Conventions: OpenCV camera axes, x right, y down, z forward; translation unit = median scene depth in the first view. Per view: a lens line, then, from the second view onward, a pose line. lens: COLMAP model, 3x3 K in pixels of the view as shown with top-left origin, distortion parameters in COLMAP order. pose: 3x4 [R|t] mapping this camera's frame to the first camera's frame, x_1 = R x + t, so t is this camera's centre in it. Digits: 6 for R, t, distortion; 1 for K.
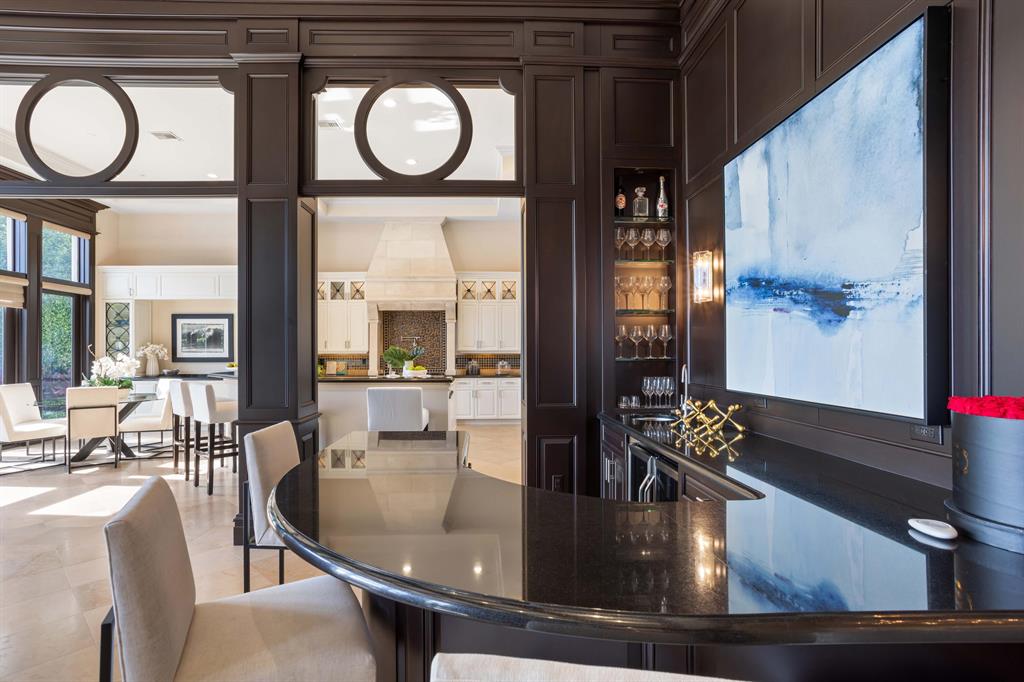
lens RADIAL K [[495.8, 0, 512.0], [0, 495.8, 341.0], [0, 0, 1]] dist [0.025906, 0.000199]
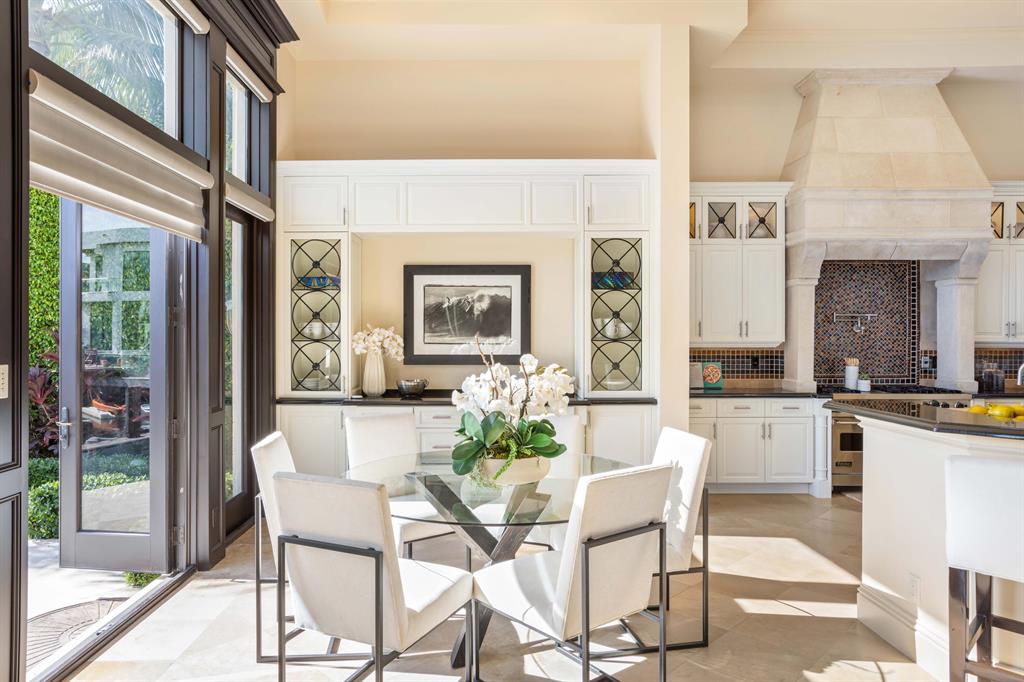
lens RADIAL K [[639.6, 0, 510.2], [0, 639.6, 327.6], [0, 0, 1]] dist [-0.004053, 0.037339]
pose [[0.999535, 0.003317, 0.030326, -0.594207], [-0.003585, 0.999955, 0.008803, 0.000806], [-0.030296, -0.008908, 0.999501, 0.379228]]
